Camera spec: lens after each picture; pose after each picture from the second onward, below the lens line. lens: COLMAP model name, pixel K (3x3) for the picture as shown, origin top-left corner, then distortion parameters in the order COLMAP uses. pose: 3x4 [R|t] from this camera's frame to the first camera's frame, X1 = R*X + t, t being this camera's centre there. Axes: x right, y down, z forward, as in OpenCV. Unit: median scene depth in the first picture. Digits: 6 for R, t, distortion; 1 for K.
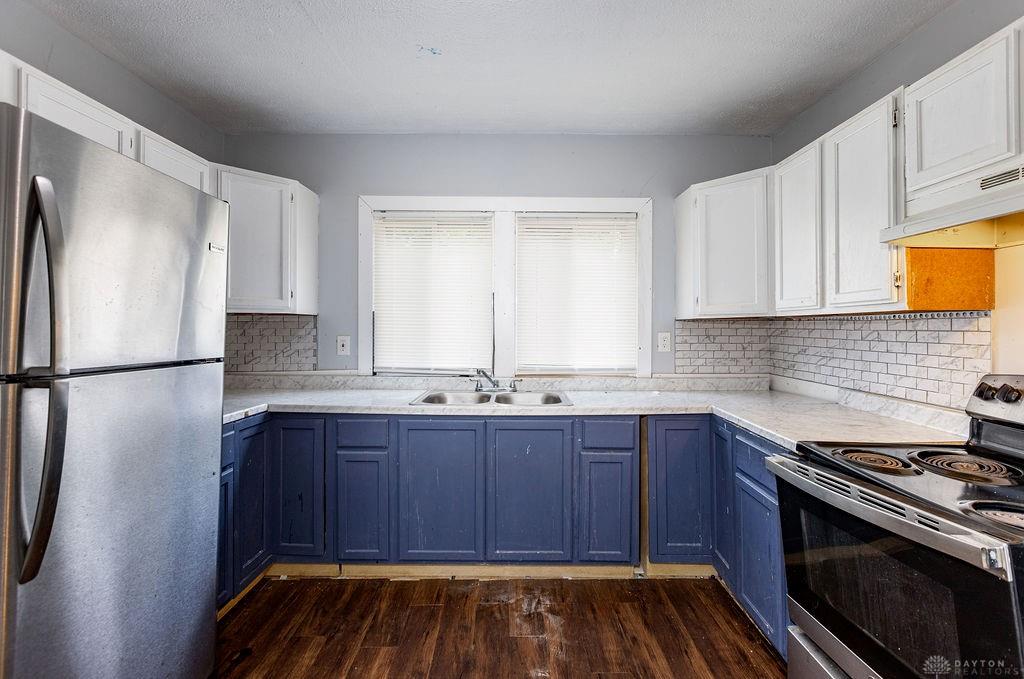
lens RADIAL K [[455.5, 0, 510.9], [0, 455.5, 326.2], [0, 0, 1]] dist [0.000848, -0.000157]
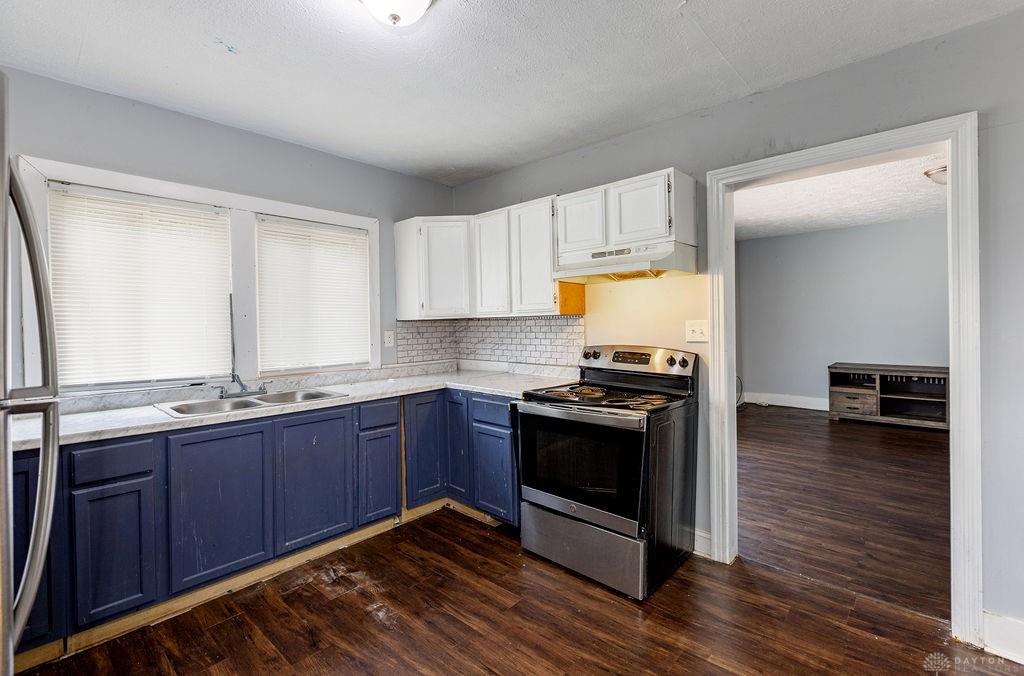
lens RADIAL K [[448.2, 0, 511.2], [0, 448.2, 329.8], [0, 0, 1]] dist [-0.000362, 0.000250]
pose [[0.684381, -0.024713, 0.728706, -0.431780], [0.017414, 0.999694, 0.017549, -0.006492], [-0.728917, 0.000679, 0.684602, -0.086053]]
